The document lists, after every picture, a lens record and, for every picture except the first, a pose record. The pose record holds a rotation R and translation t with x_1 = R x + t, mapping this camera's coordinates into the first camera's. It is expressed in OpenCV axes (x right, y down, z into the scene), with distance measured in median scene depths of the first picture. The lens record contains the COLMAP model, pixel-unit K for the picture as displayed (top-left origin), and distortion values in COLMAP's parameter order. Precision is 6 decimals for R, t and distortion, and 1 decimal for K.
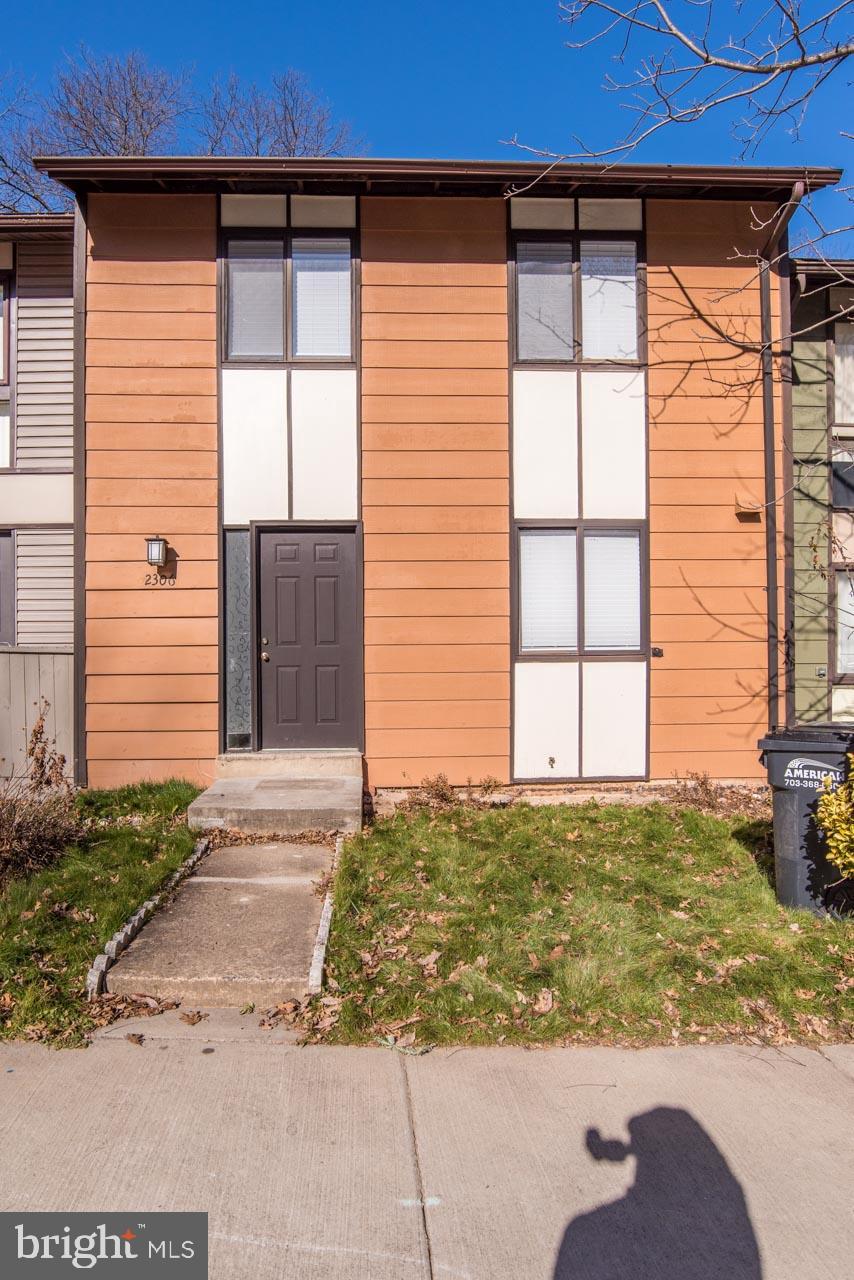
lens RADIAL K [[867.3, 0, 370.9], [0, 867.3, 673.5], [0, 0, 1]] dist [-0.054377, 0.025540]
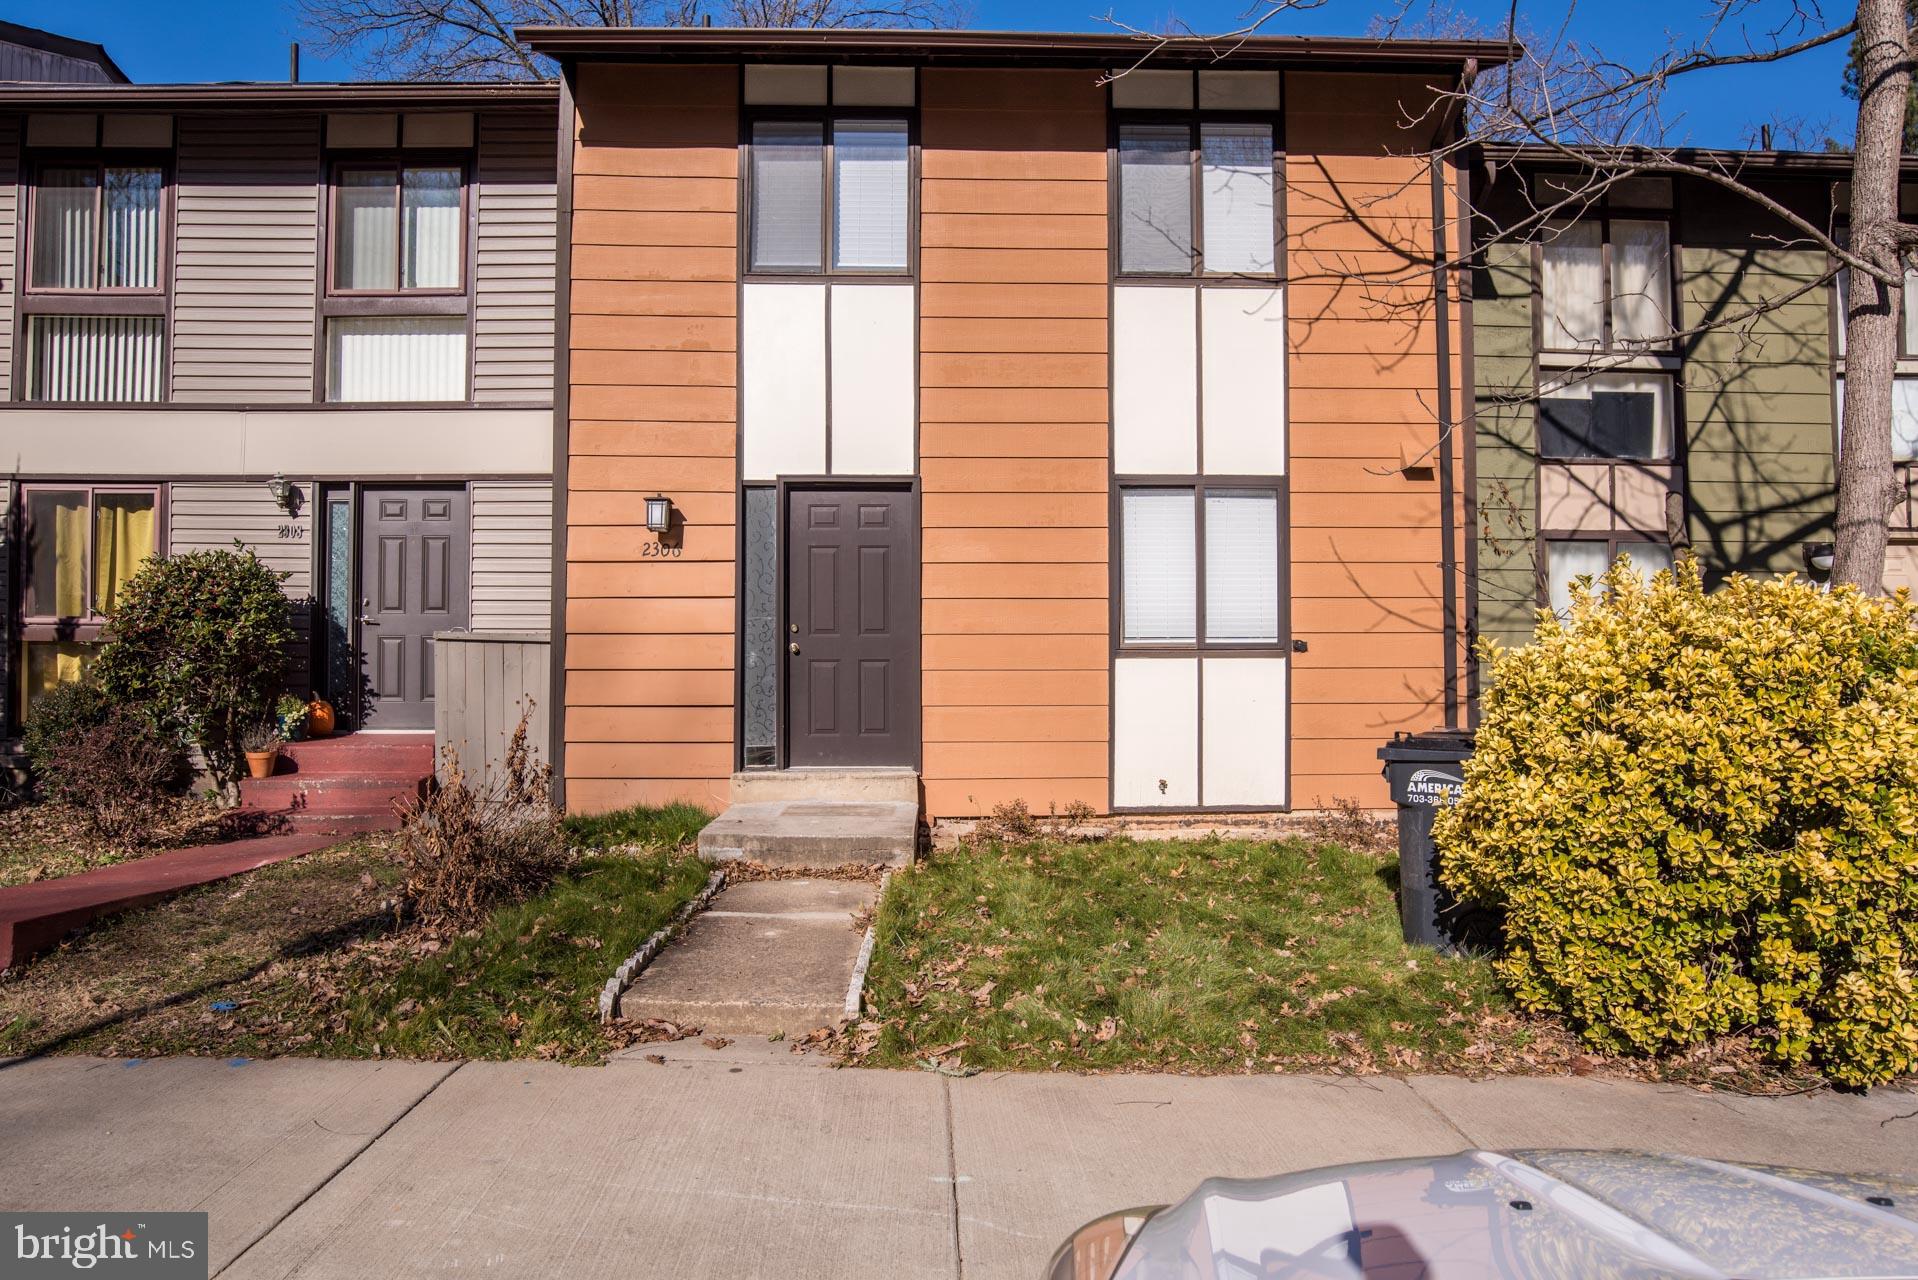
lens RADIAL K [[1336.8, 0, 943.7], [0, 1336.8, 635.7], [0, 0, 1]] dist [-0.074937, 0.042097]
pose [[0.999970, 0.006373, -0.004354, 0.017380], [-0.006514, 0.999426, -0.033255, 0.008284], [0.004139, 0.033282, 0.999437, -0.203717]]
